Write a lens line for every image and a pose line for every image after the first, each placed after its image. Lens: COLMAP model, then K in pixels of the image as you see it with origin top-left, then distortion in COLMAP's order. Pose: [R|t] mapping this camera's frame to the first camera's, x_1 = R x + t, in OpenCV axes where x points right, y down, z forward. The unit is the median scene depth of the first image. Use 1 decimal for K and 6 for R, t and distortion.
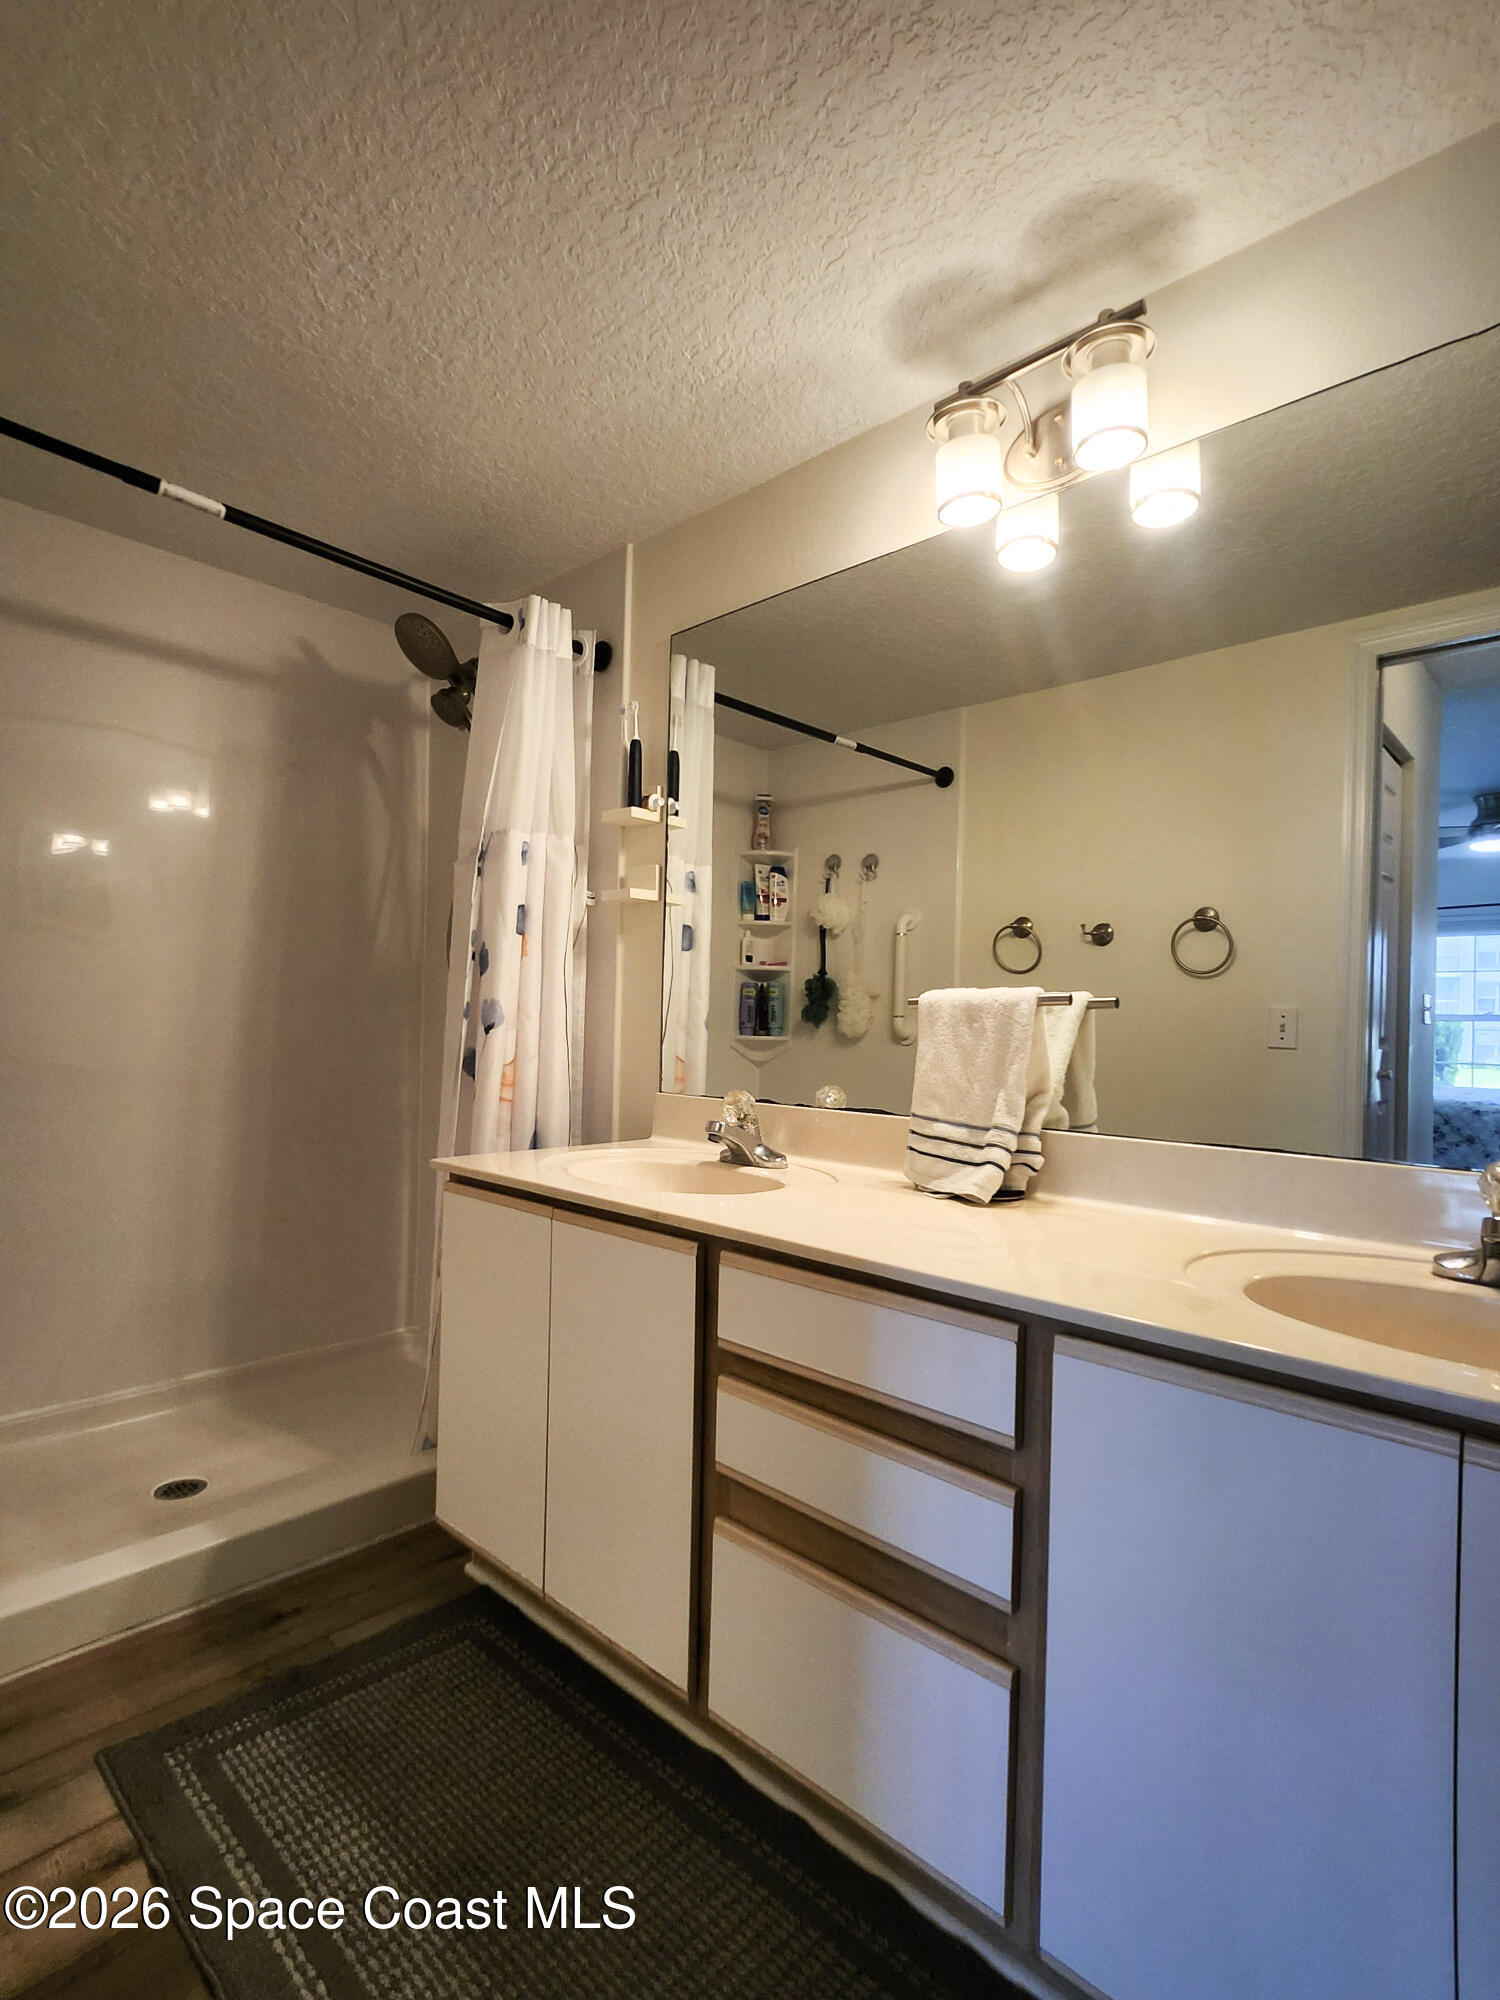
lens RADIAL K [[980.8, 0, 741.5], [0, 980.8, 1001.2], [0, 0, 1]] dist [-0.000969, 0.003052]
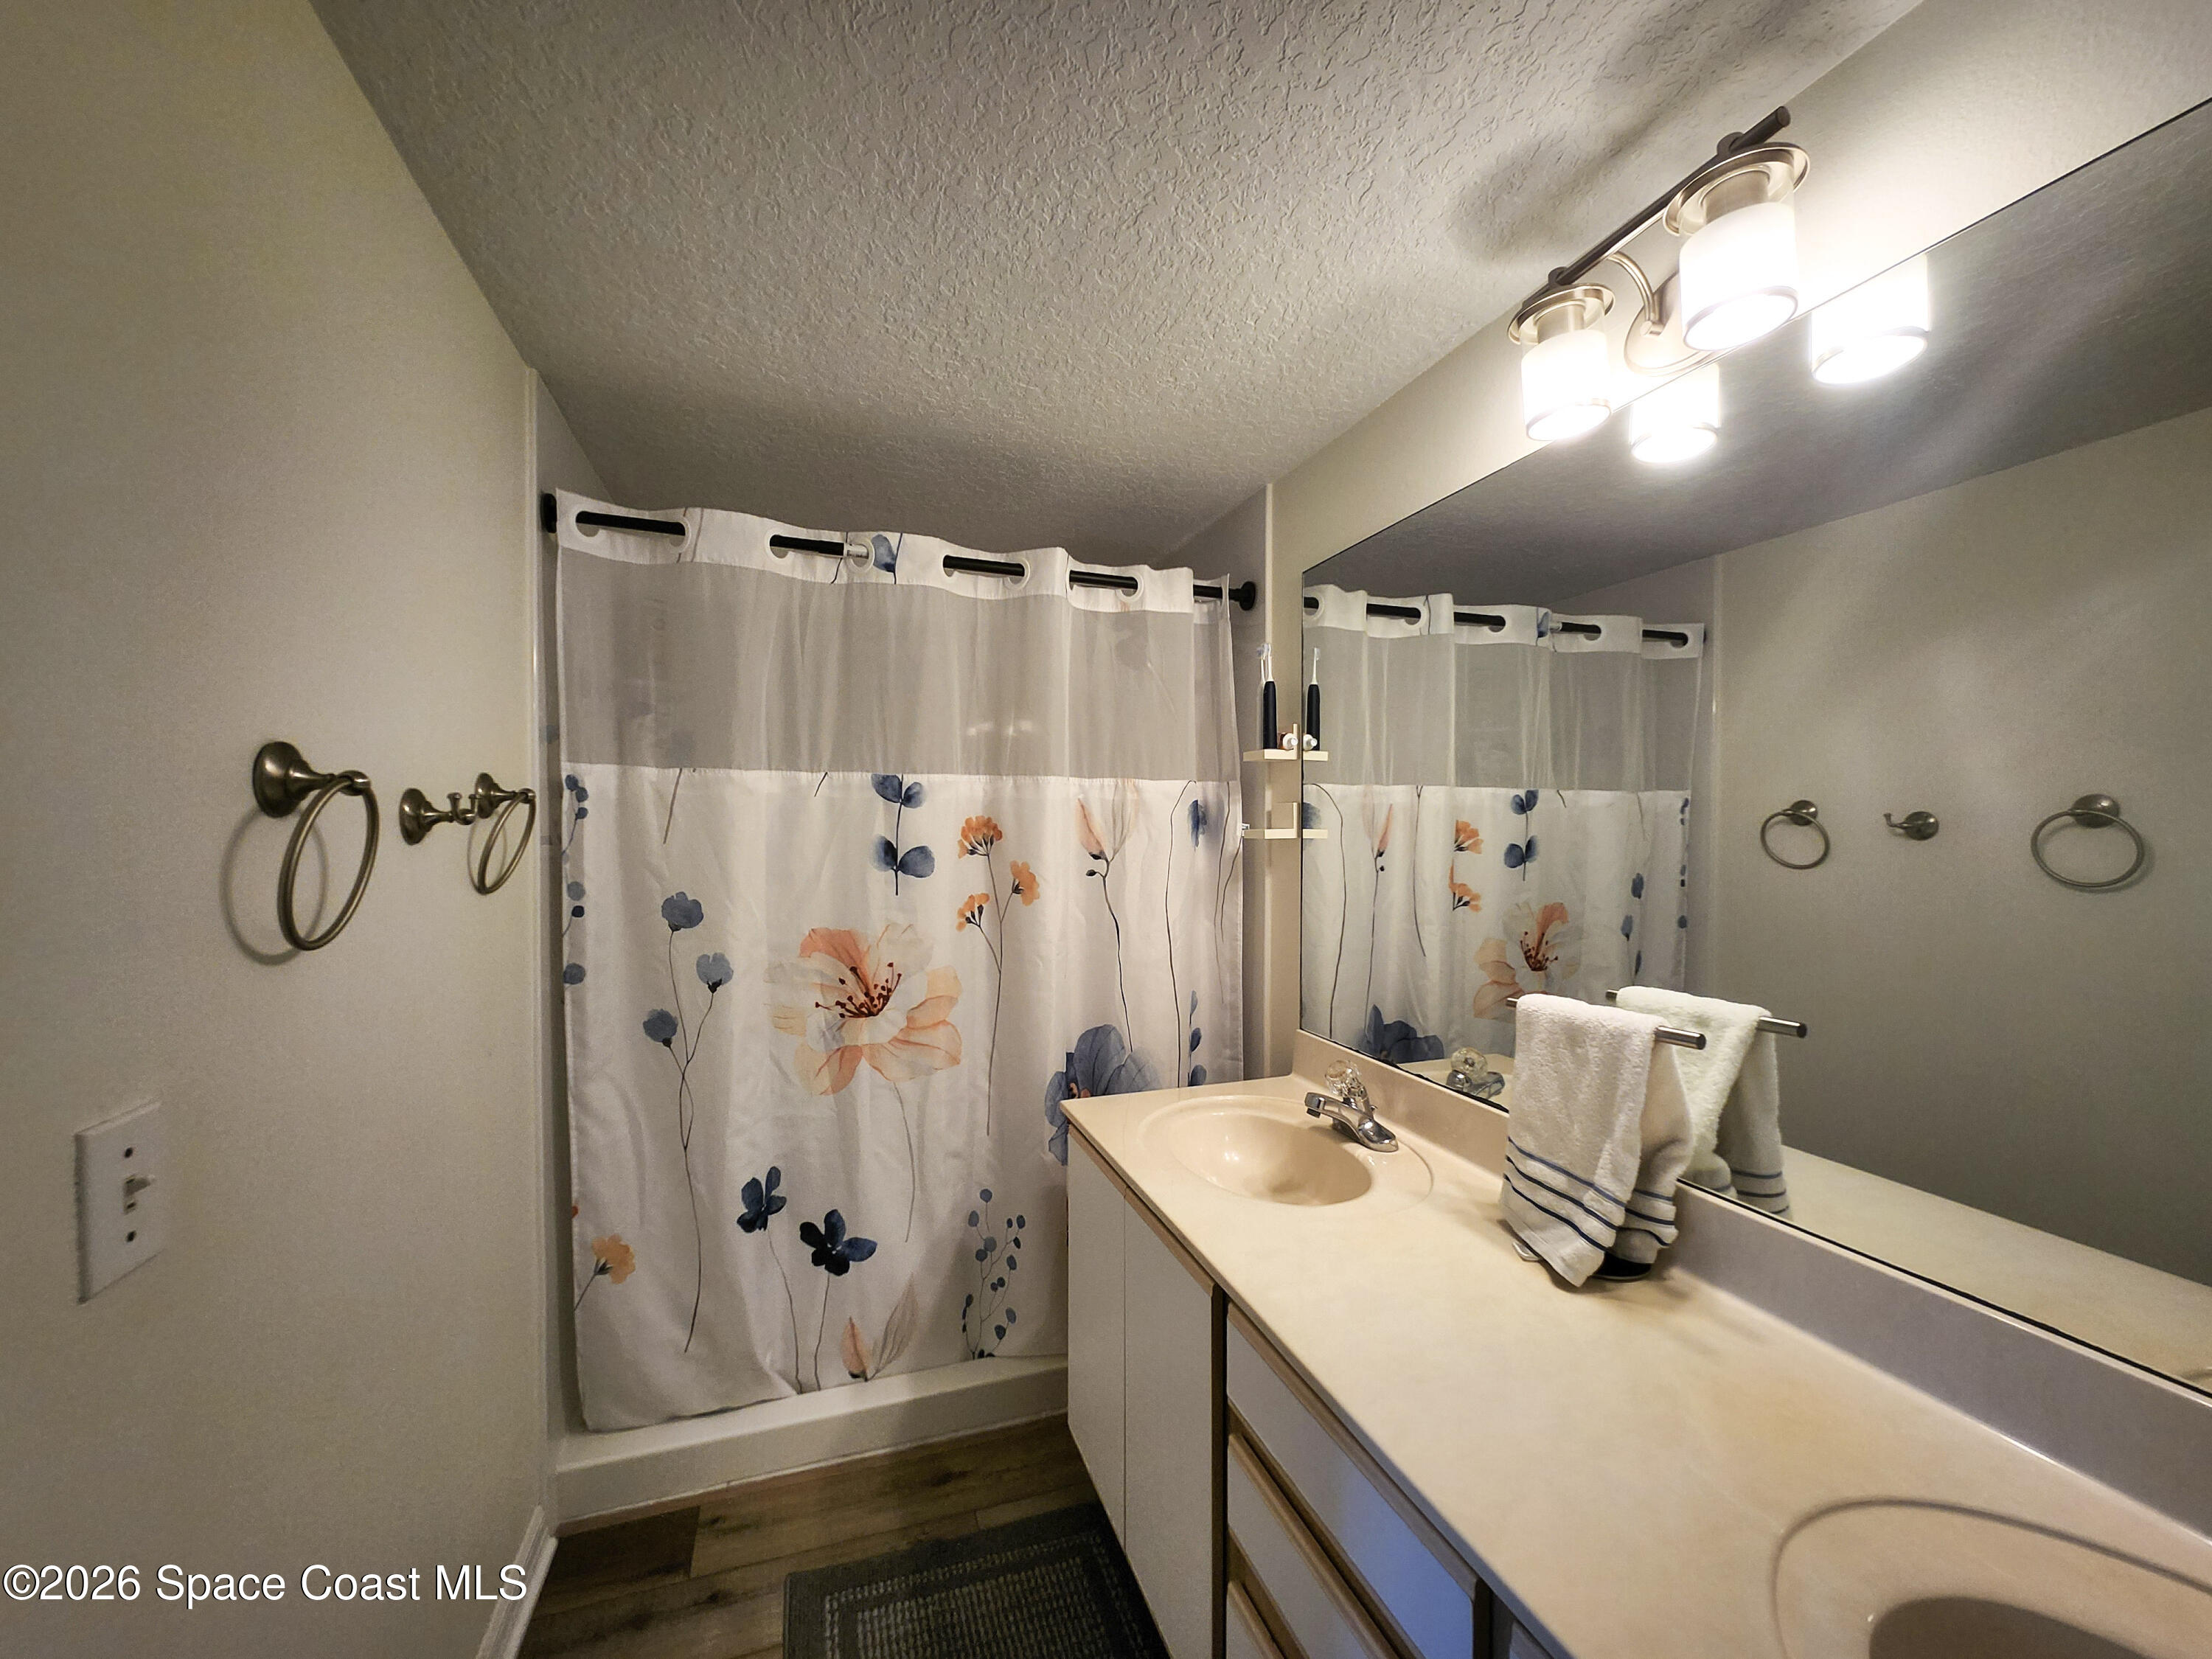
lens RADIAL K [[872.7, 0, 1112.2], [0, 872.7, 834.1], [0, 0, 1]] dist [0.002808, 0.000997]
pose [[0.892268, -0.019552, -0.451082, 0.219865], [0.024397, 0.999690, 0.004928, -0.168562], [0.450846, -0.015402, 0.892469, 0.164817]]
